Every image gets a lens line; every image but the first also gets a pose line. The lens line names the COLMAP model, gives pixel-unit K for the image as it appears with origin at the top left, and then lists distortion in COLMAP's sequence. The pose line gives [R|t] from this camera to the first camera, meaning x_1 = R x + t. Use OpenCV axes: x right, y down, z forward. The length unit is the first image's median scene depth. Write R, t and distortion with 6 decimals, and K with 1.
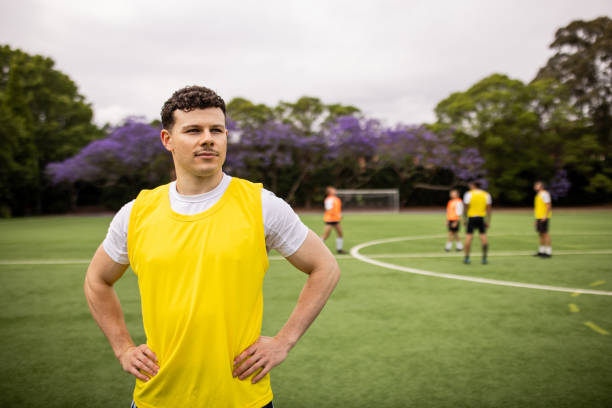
lens RADIAL K [[591.5, 0, 313.8], [0, 591.5, 193.9], [0, 0, 1]] dist [-0.022112, 0.000000]
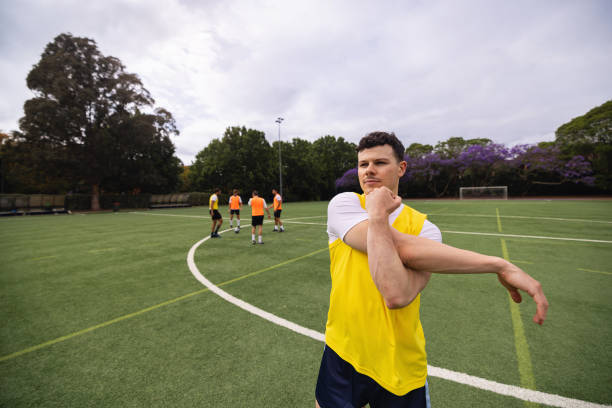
lens RADIAL K [[253.2, 0, 304.3], [0, 253.2, 203.0], [0, 0, 1]] dist [-0.004368, -0.000482]
pose [[0.747640, 0.013312, -0.663970, 0.167653], [0.024377, 0.998575, 0.047470, -0.006257], [0.663656, -0.051676, 0.746251, 0.079307]]
